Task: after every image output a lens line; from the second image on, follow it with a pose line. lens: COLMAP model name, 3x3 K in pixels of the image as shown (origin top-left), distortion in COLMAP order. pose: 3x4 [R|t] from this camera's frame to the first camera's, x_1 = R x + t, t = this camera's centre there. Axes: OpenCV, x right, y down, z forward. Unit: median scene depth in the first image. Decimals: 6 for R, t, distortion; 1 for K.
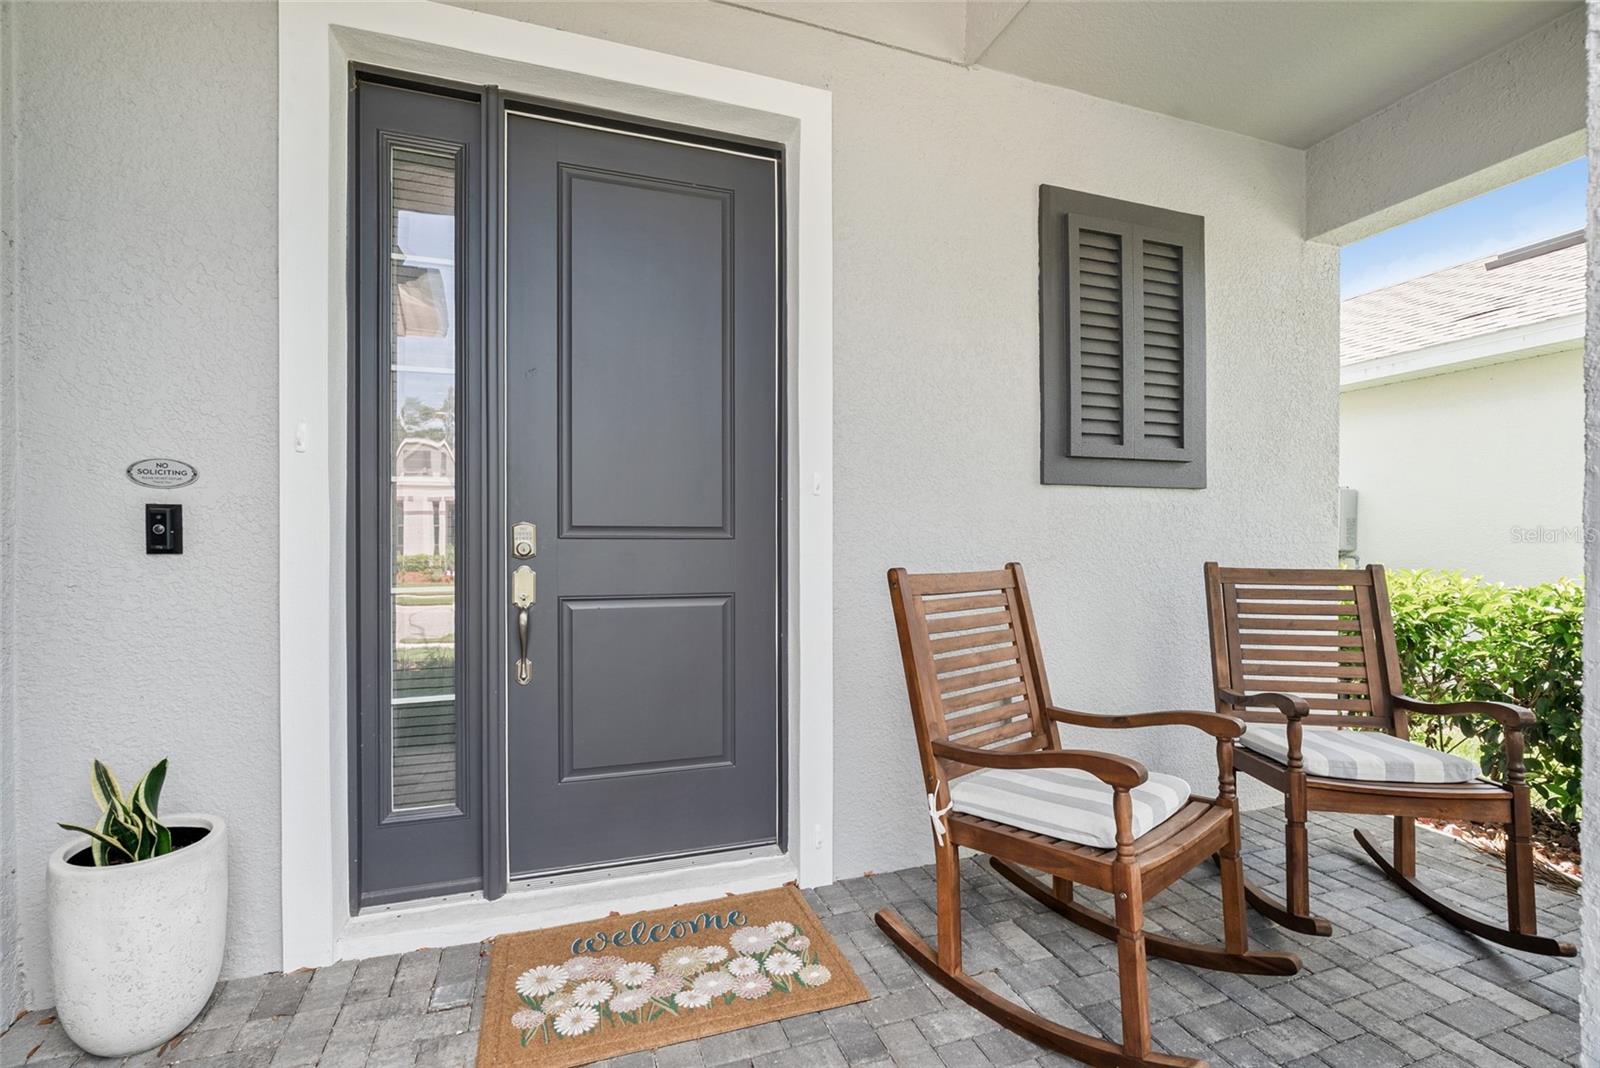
lens RADIAL K [[729.7, 0, 805.5], [0, 729.7, 542.4], [0, 0, 1]] dist [-0.007884, -0.000196]
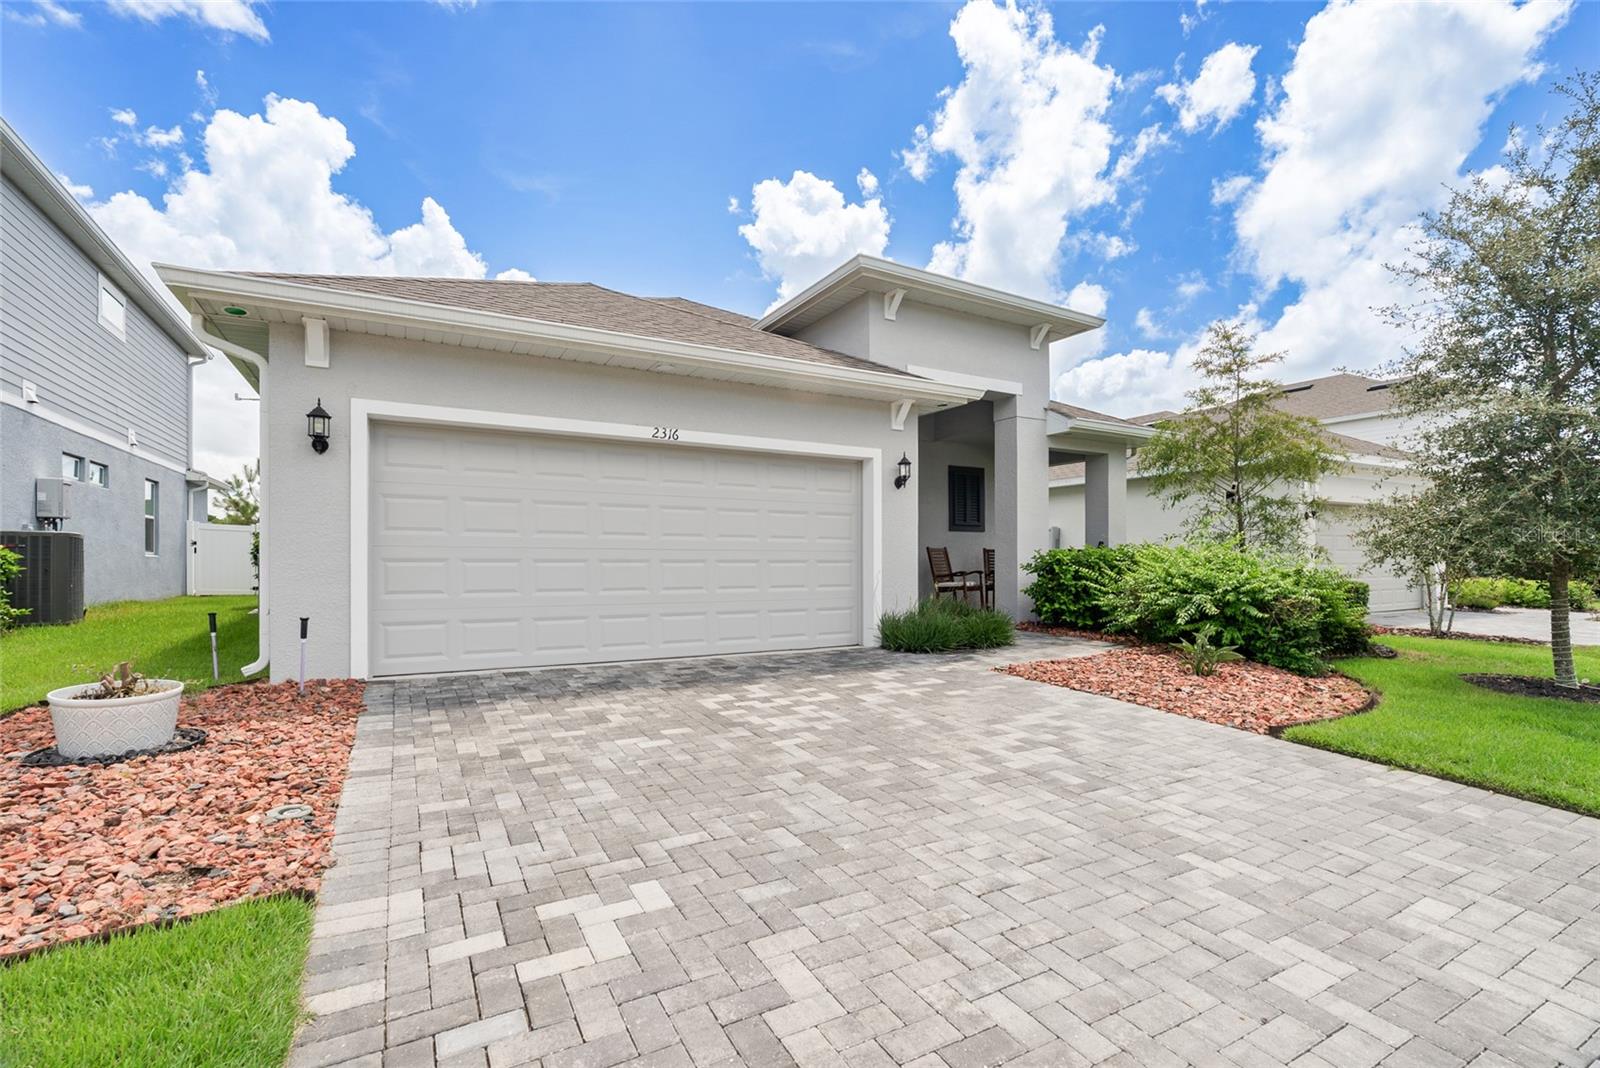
lens RADIAL K [[712.1, 0, 798.0], [0, 712.1, 520.1], [0, 0, 1]] dist [-0.006393, 0.000067]
pose [[0.985258, 0.039996, 0.166337, -1.561977], [-0.036045, 0.998993, -0.026708, 0.009530], [-0.167237, 0.020318, 0.985707, -3.739709]]
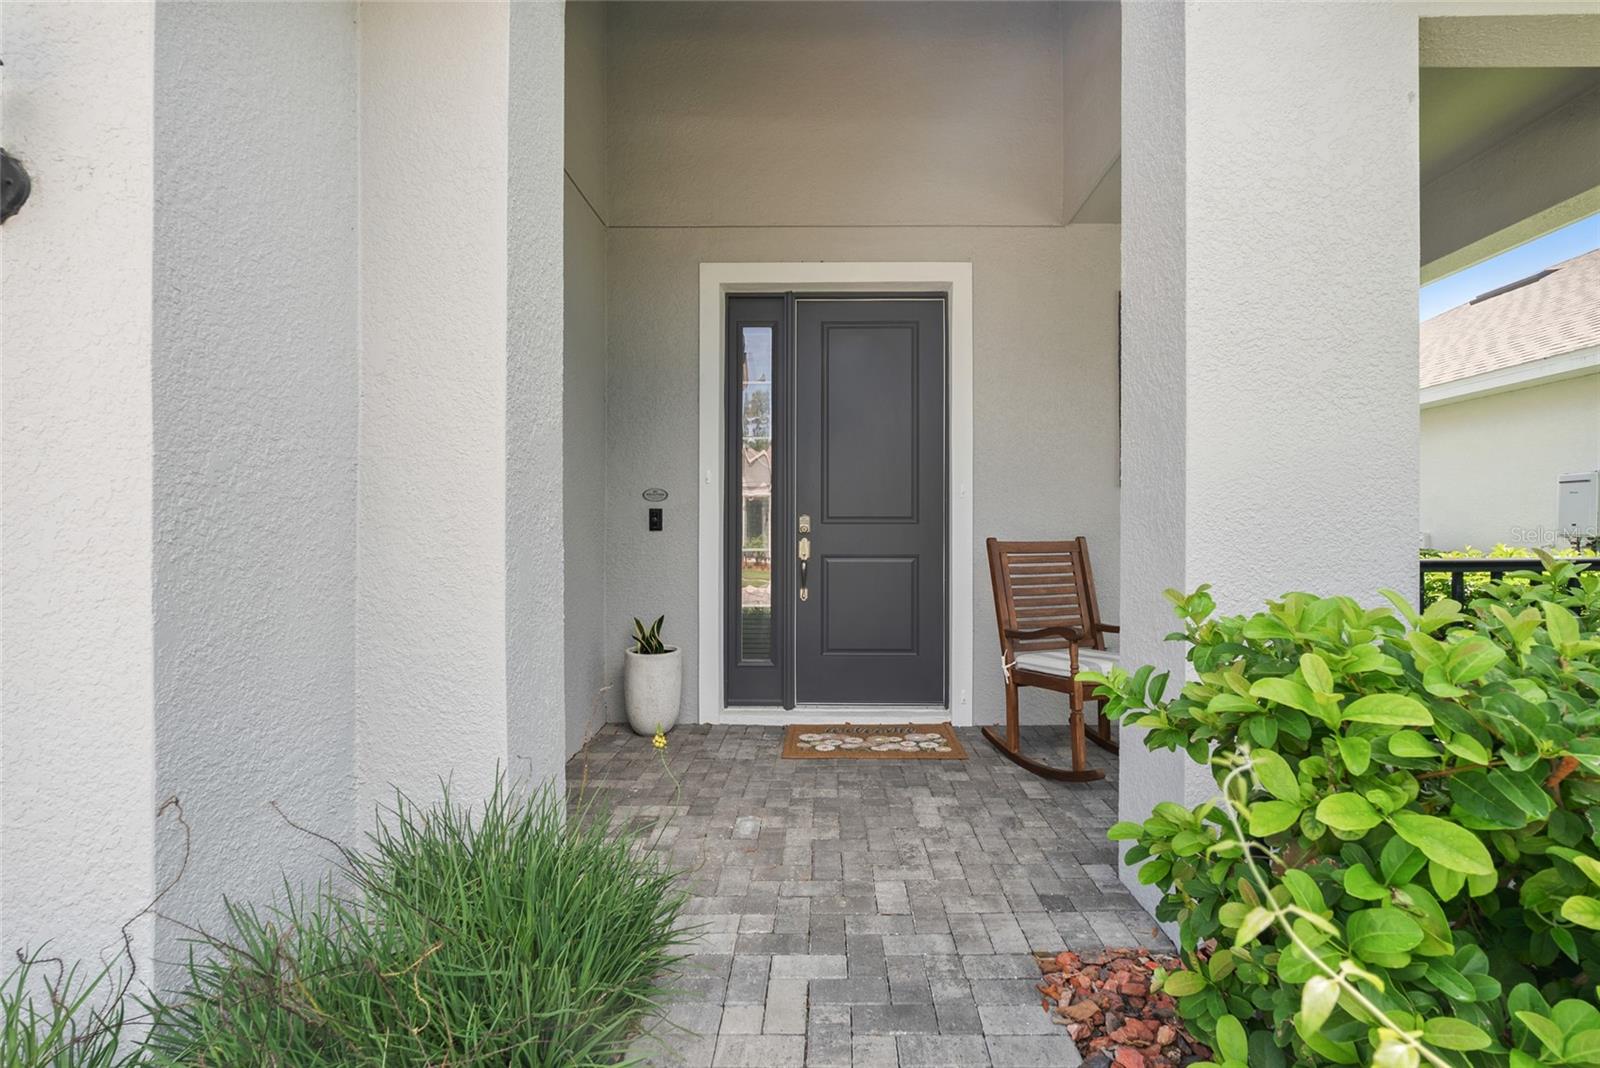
lens RADIAL K [[712.1, 0, 798.0], [0, 712.1, 520.1], [0, 0, 1]] dist [-0.006393, 0.000067]
pose [[0.925916, -0.006788, -0.377668, 0.308636], [-0.002916, 0.999680, -0.025118, 0.031941], [0.377718, 0.024358, 0.925600, -0.745831]]
